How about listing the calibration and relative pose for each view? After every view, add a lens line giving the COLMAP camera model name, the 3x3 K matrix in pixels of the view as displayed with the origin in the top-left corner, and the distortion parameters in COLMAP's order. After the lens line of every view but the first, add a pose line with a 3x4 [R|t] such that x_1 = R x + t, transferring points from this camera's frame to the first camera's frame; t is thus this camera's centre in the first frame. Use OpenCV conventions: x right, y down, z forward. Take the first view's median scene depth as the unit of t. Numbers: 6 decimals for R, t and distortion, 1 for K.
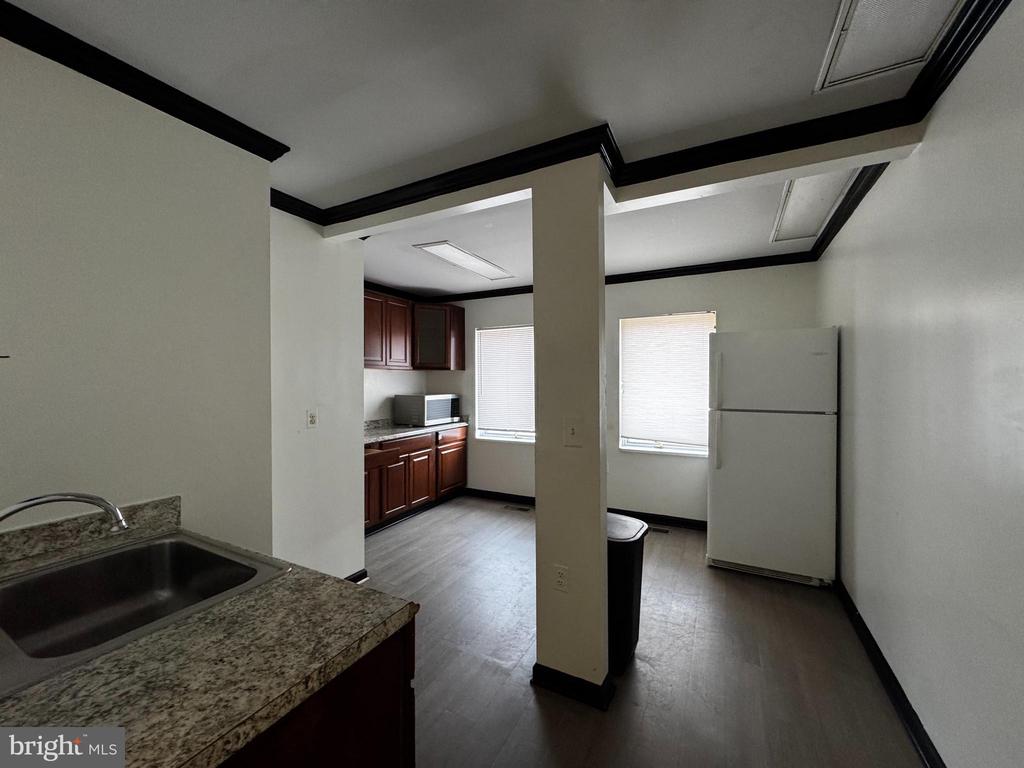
lens RADIAL K [[407.7, 0, 512.2], [0, 407.7, 383.2], [0, 0, 1]] dist [-0.001543, 0.000163]
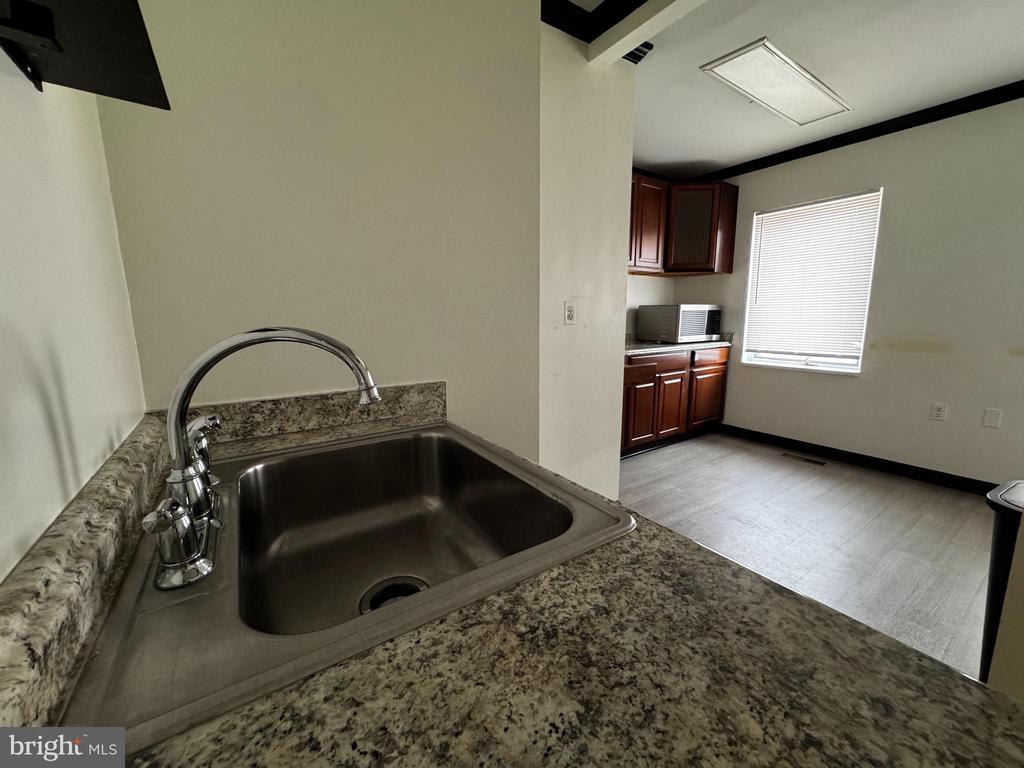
lens RADIAL K [[407.7, 0, 512.9], [0, 407.7, 382.4], [0, 0, 1]] dist [-0.001543, 0.000163]
pose [[0.878578, 0.075718, -0.471558, -0.181087], [0.001222, 0.986993, 0.160759, 0.083072], [0.477597, -0.141816, 0.867058, 0.209374]]
